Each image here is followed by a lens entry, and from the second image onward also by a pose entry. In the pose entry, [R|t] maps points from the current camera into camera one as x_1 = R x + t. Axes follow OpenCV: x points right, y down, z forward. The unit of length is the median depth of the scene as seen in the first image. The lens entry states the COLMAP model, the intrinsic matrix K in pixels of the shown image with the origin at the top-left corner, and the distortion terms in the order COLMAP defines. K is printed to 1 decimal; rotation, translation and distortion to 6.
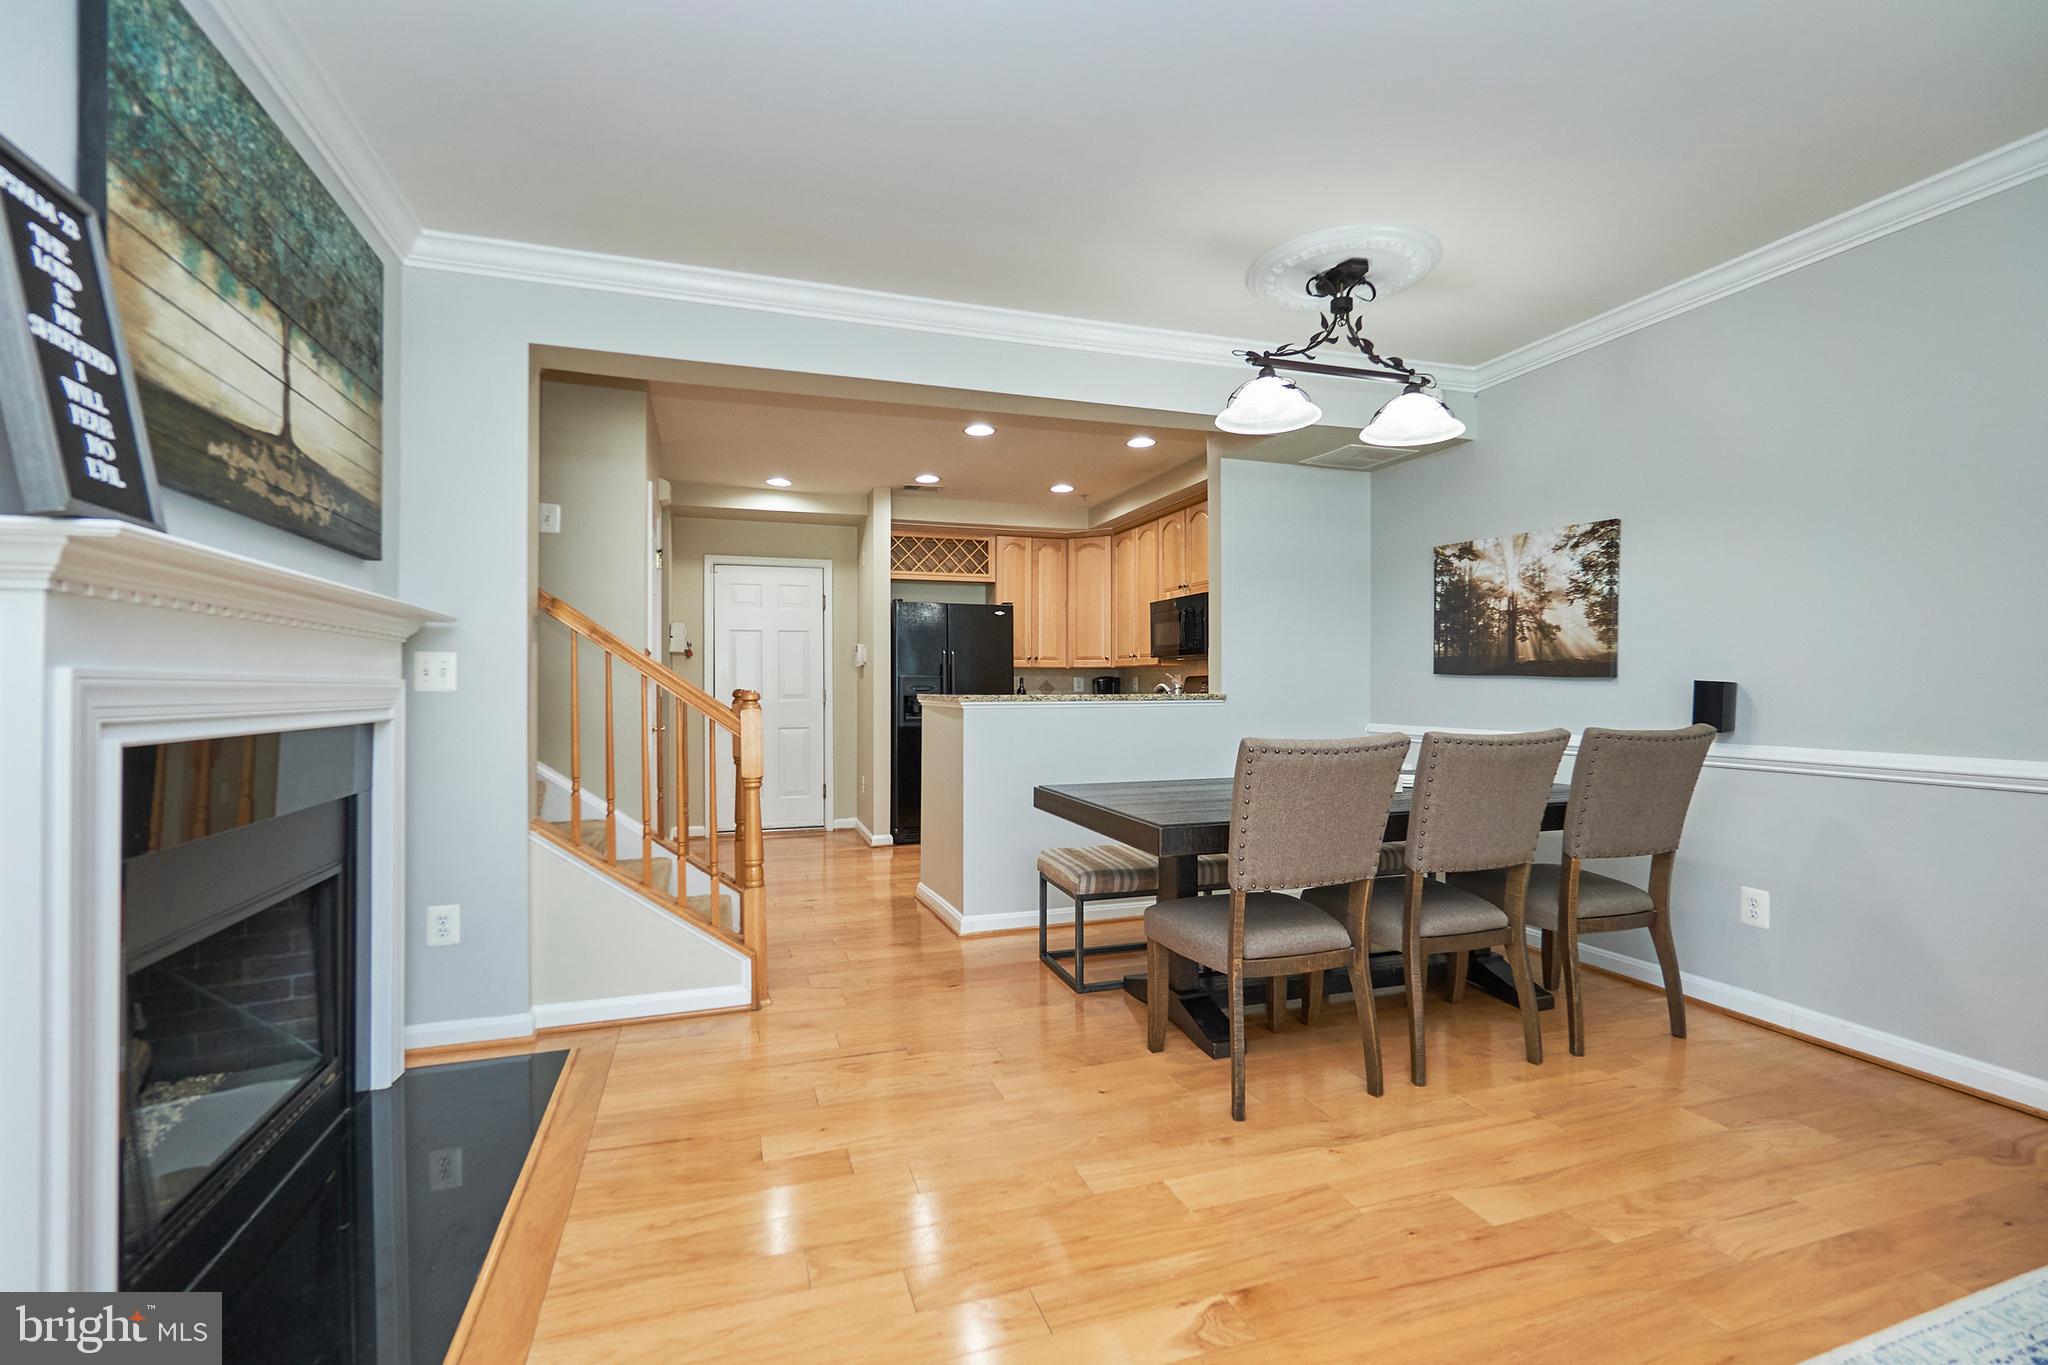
lens RADIAL K [[908.4, 0, 1021.1], [0, 908.4, 683.1], [0, 0, 1]] dist [0.001747, -0.003495]
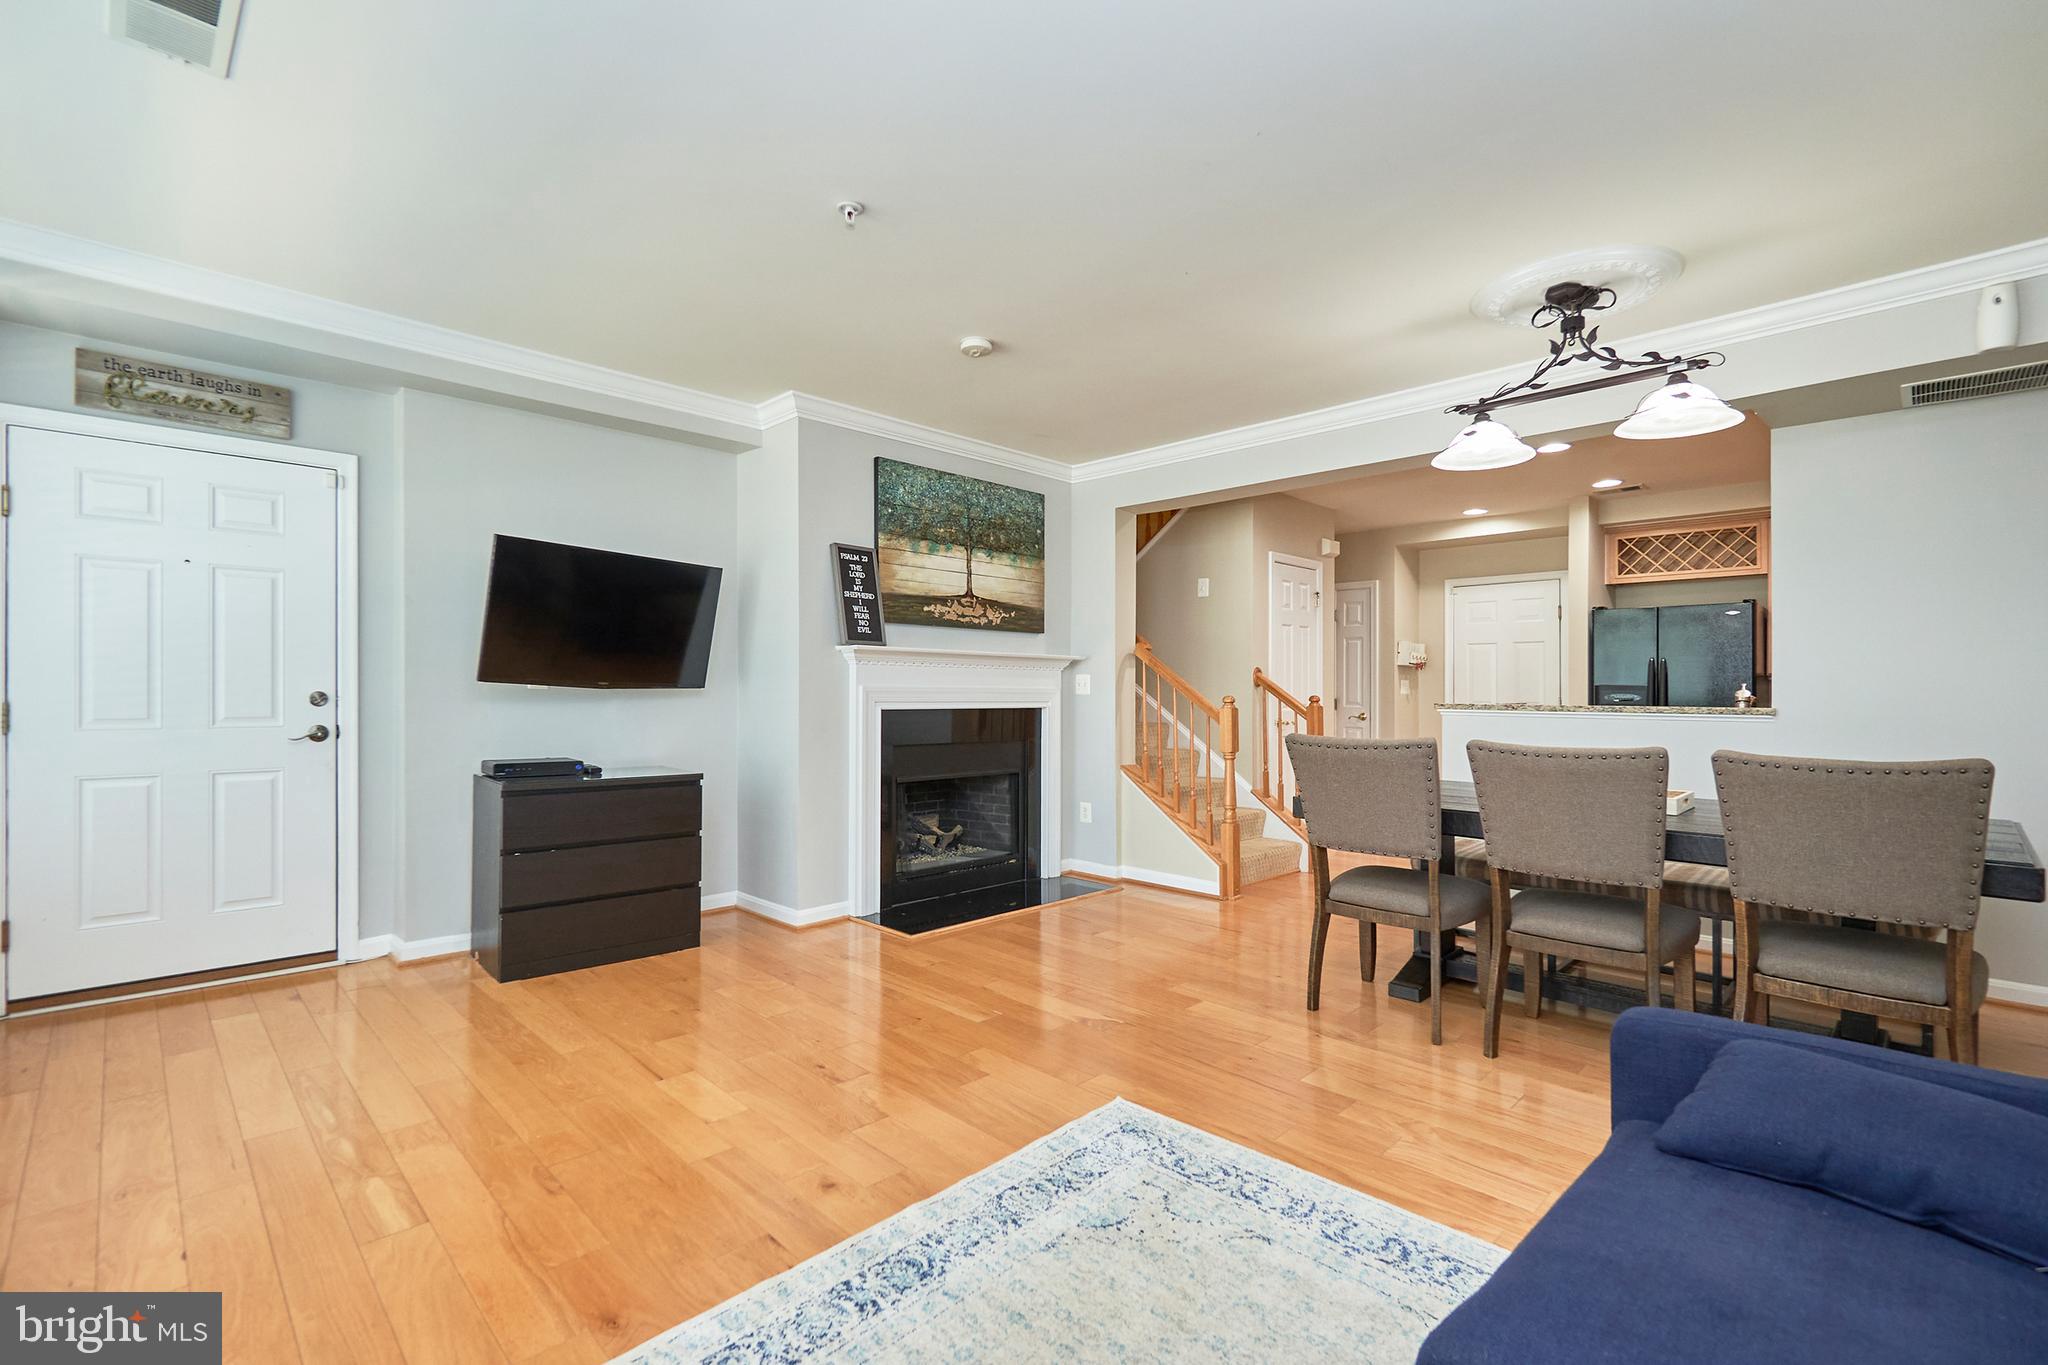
lens RADIAL K [[908.4, 0, 1004.5], [0, 908.4, 683.0], [0, 0, 1]] dist [0.001747, -0.003495]
pose [[0.433607, 0.000316, -0.901102, 0.925080], [-0.004978, 0.999986, -0.002044, -0.008755], [0.901088, 0.005372, 0.433602, -0.012024]]
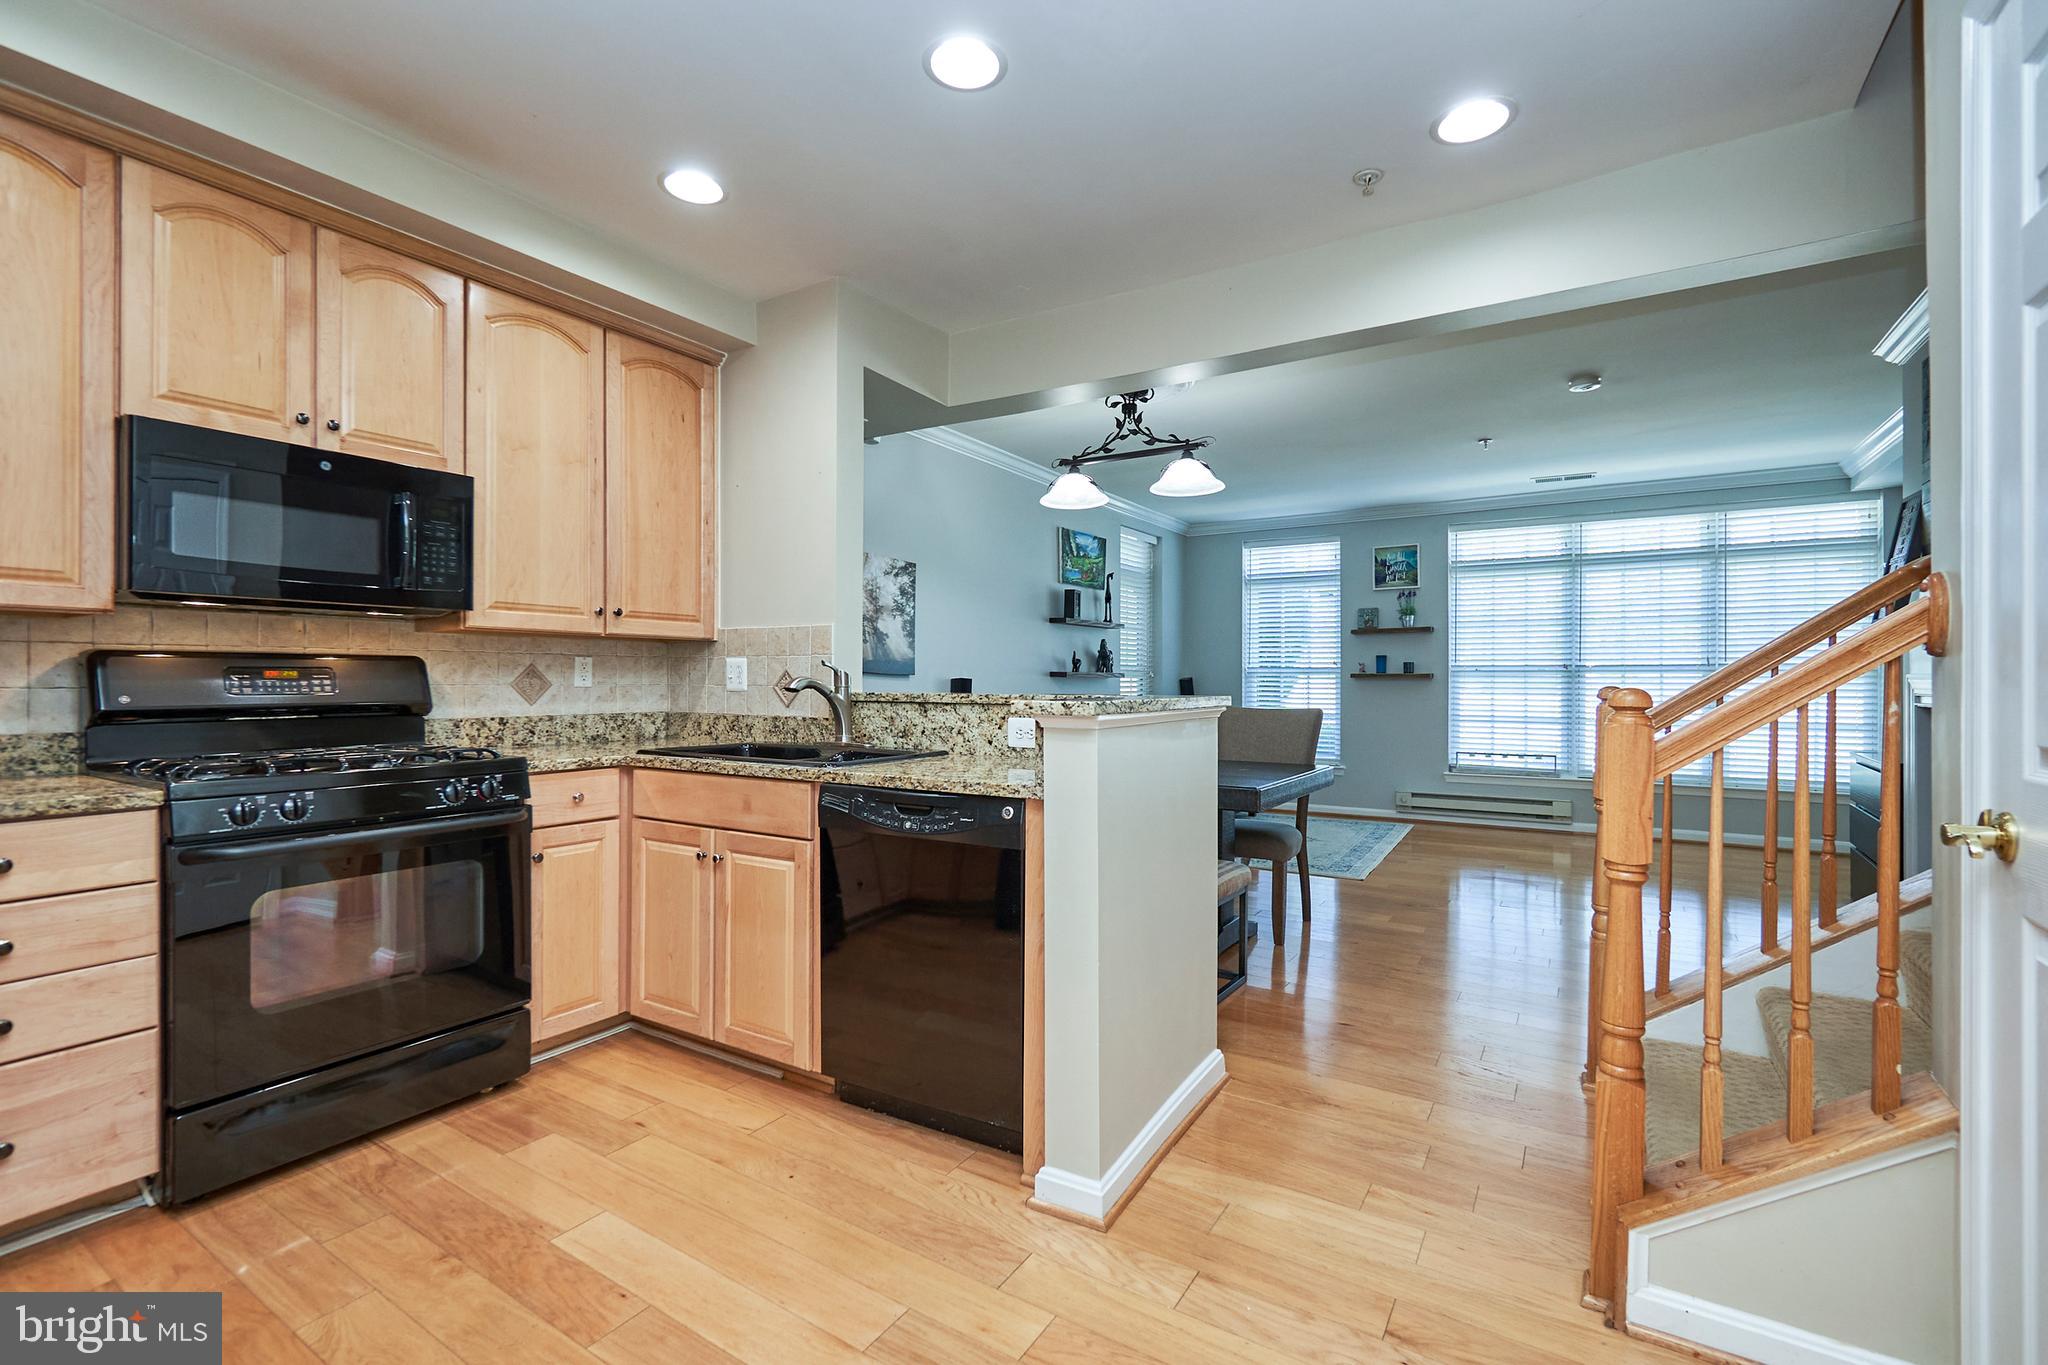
lens RADIAL K [[908.4, 0, 1022.8], [0, 908.4, 684.9], [0, 0, 1]] dist [0.001747, -0.003495]
pose [[-0.634561, -0.001364, 0.772872, -0.578724], [-0.002574, 0.999997, -0.000349, 0.009337], [-0.772869, -0.002211, -0.634562, 1.868496]]
